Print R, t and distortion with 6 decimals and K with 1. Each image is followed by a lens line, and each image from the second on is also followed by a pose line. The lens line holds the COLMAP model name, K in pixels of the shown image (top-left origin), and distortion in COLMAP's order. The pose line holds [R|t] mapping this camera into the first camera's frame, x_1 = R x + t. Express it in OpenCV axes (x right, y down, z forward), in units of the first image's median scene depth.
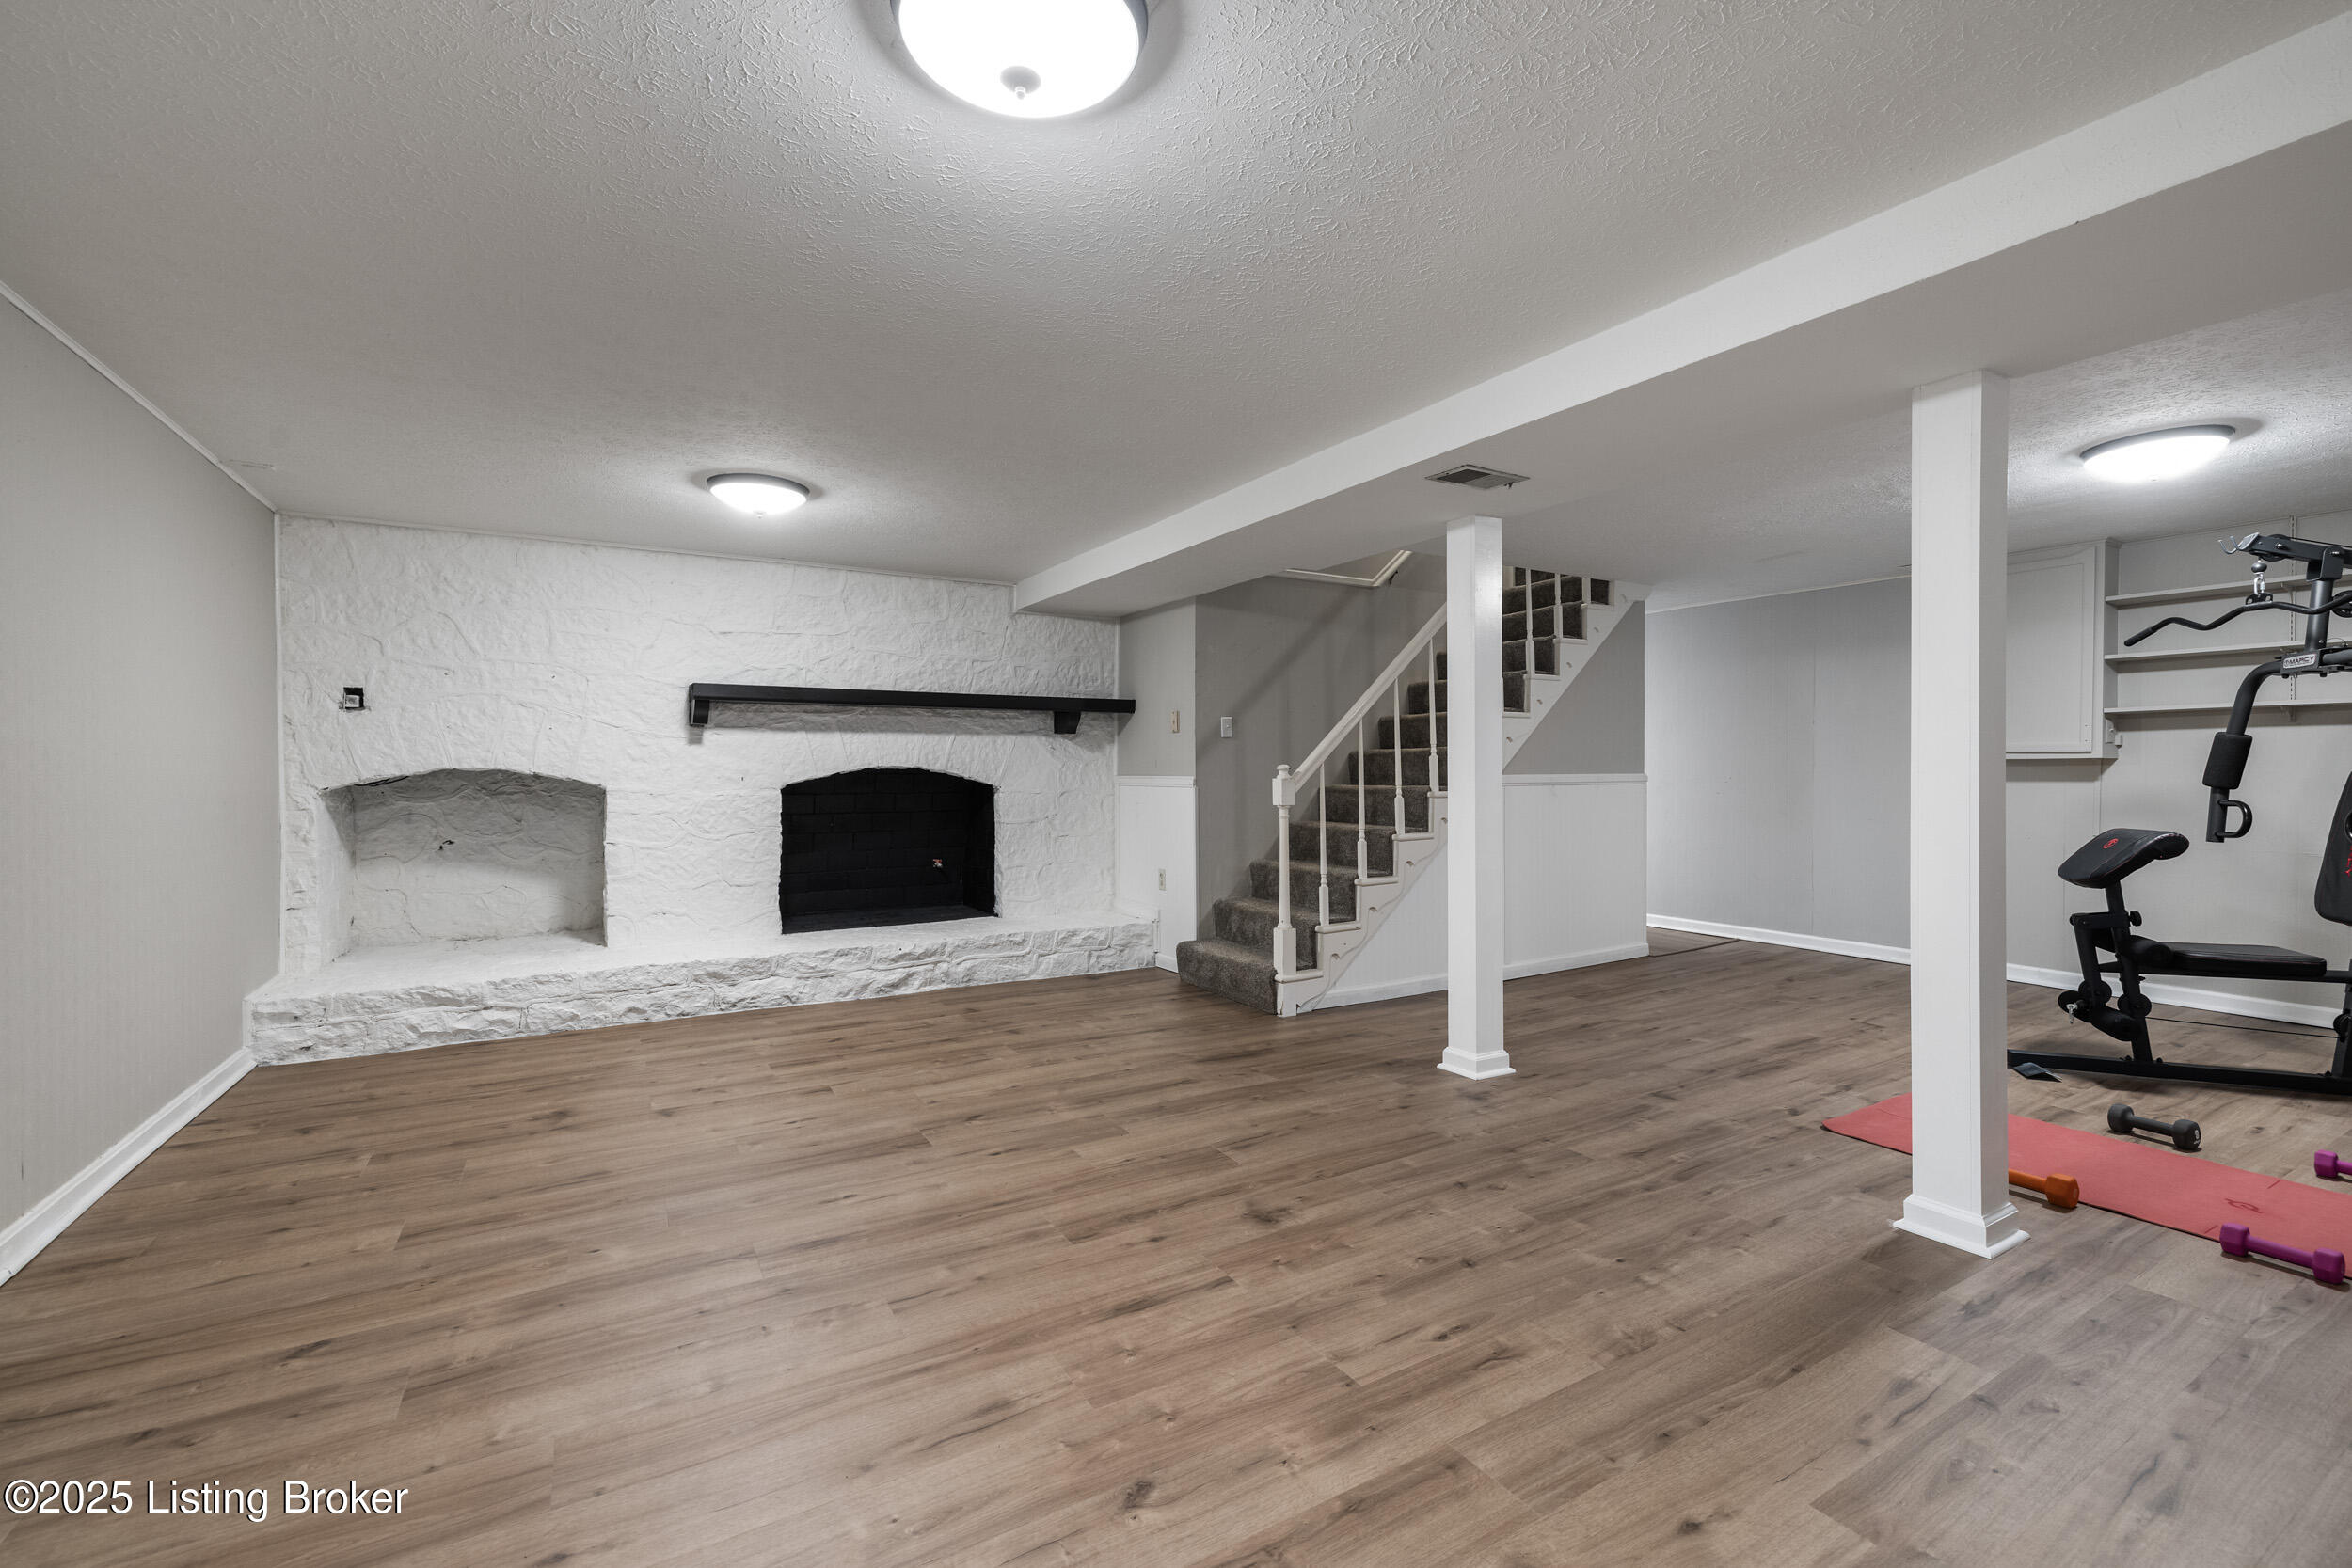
lens RADIAL K [[990.9, 0, 1181.8], [0, 990.9, 782.9], [0, 0, 1]] dist [0.002052, 0.000095]
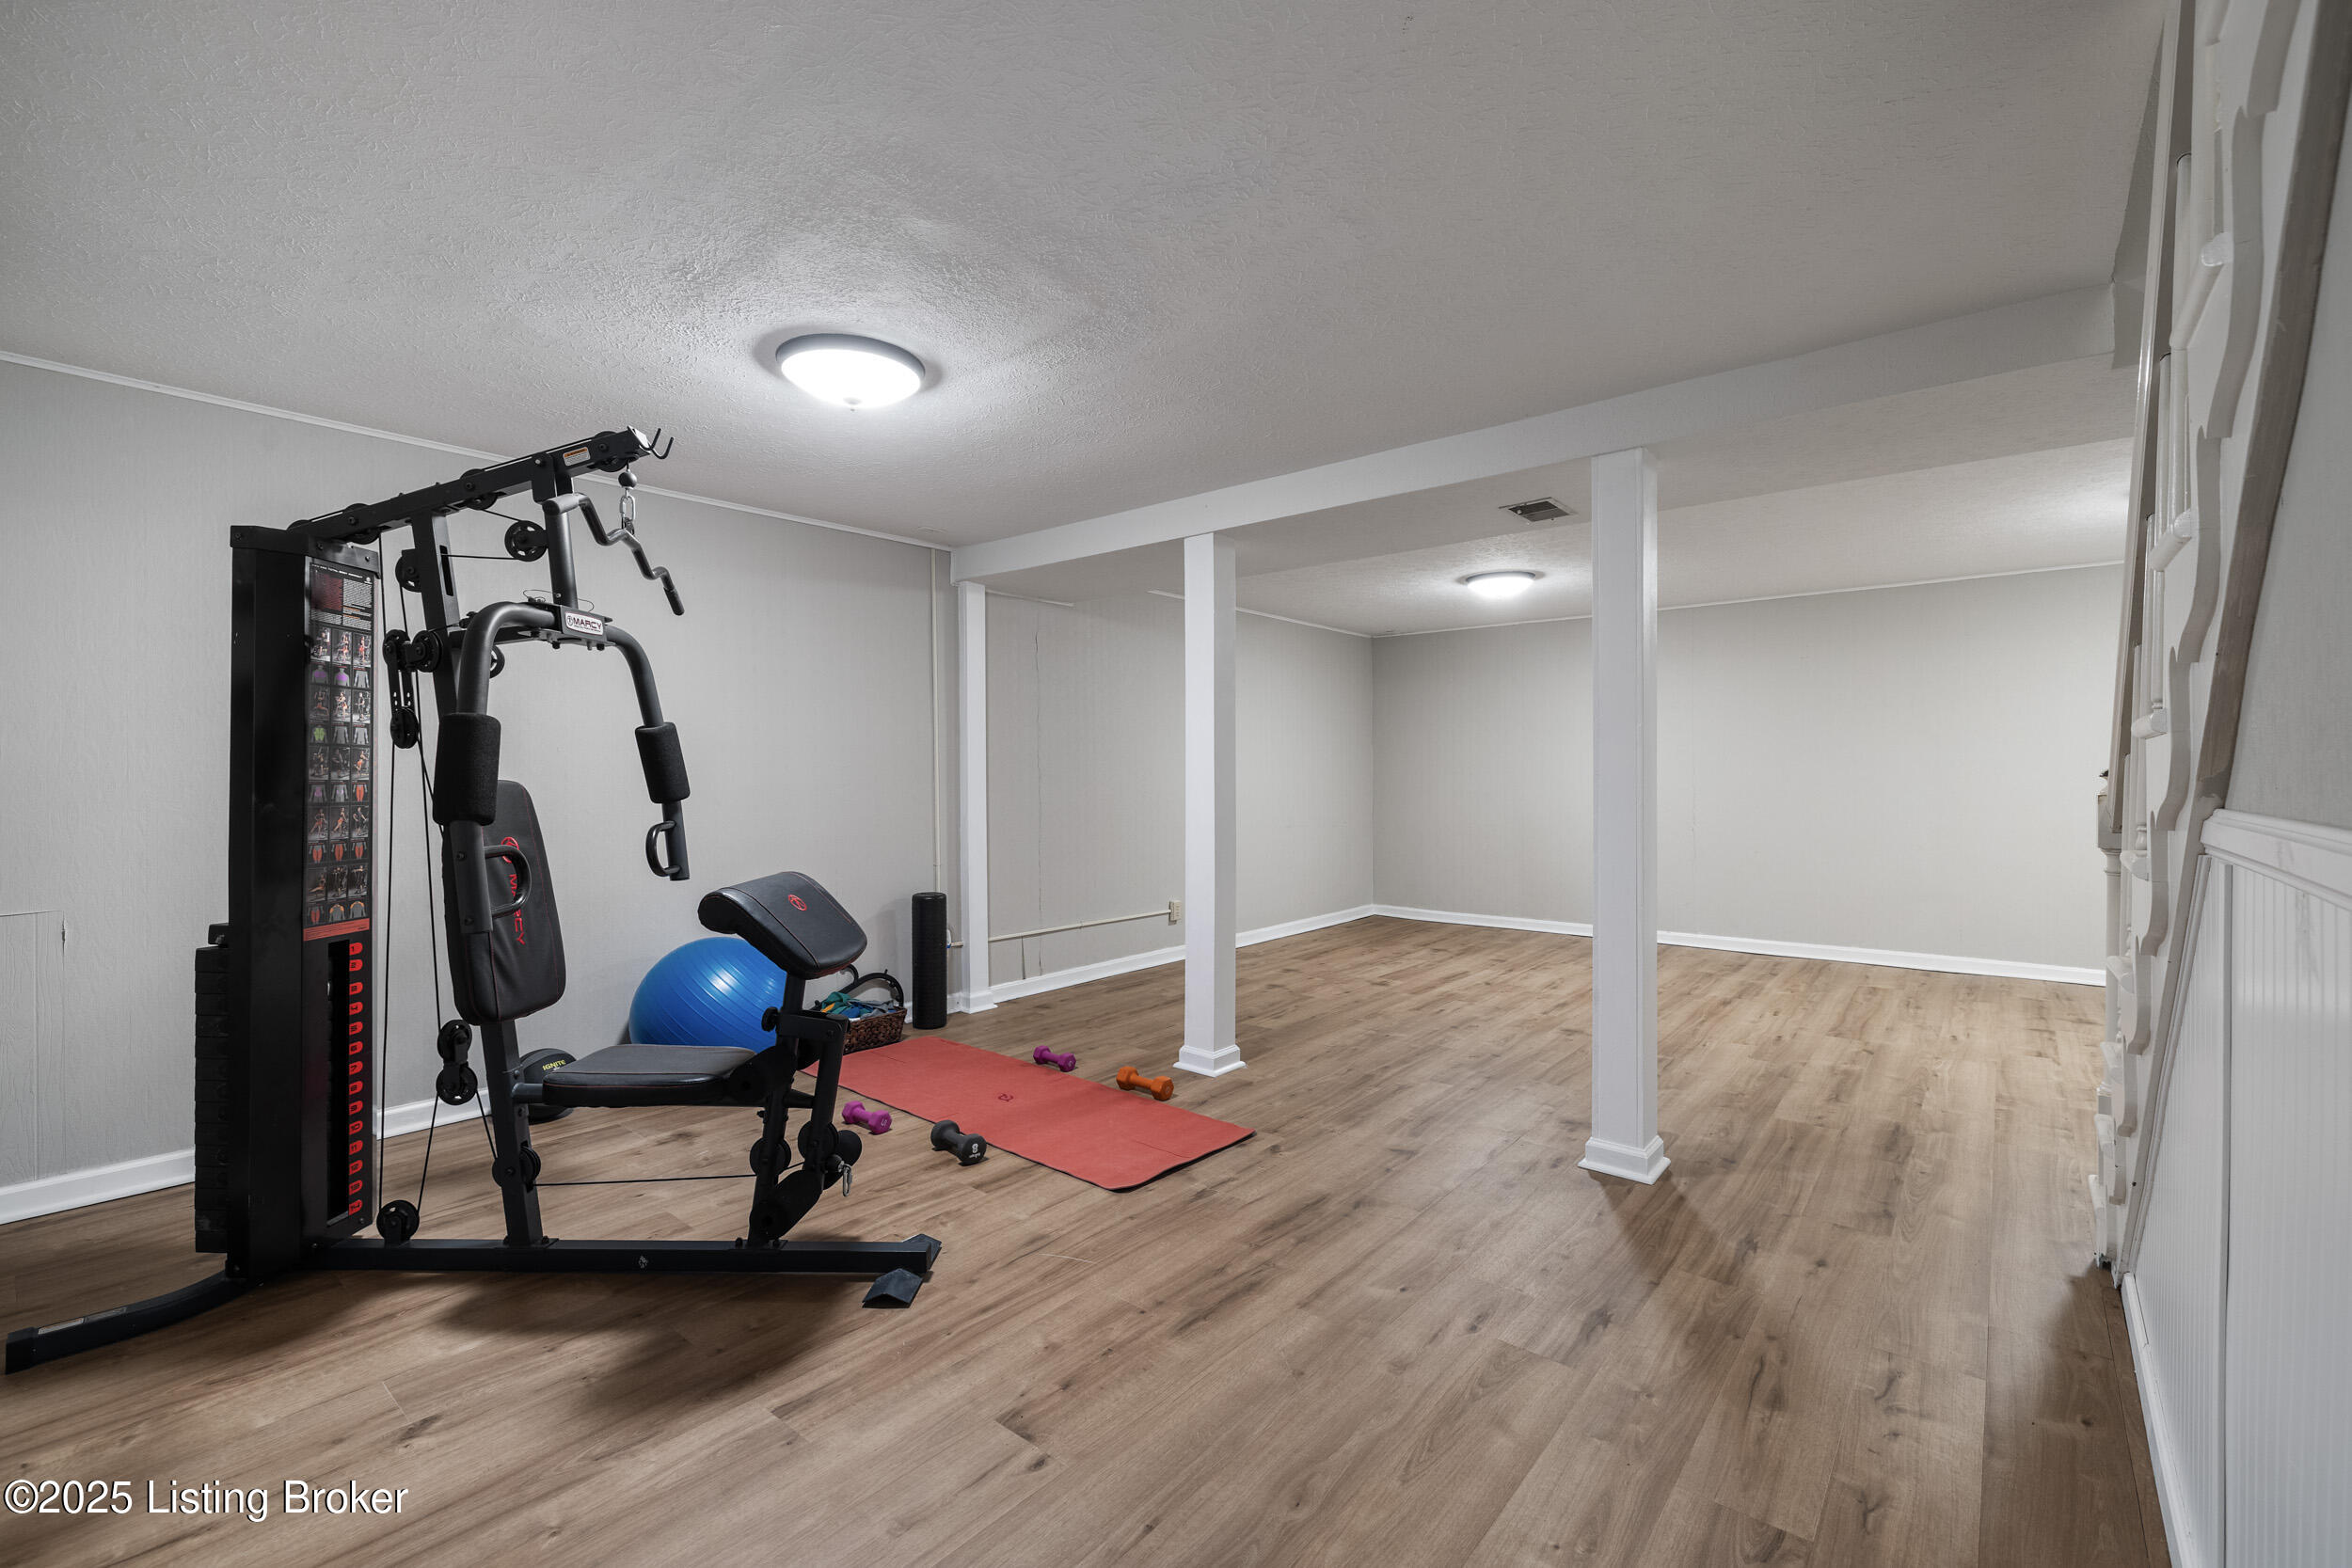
lens RADIAL K [[990.9, 0, 1171.8], [0, 990.9, 780.0], [0, 0, 1]] dist [0.002052, 0.000095]
pose [[-0.943390, 0.005875, -0.331634, 1.041949], [-0.000044, 0.999841, 0.017839, -0.030930], [0.331686, 0.016844, -0.943240, 1.888635]]
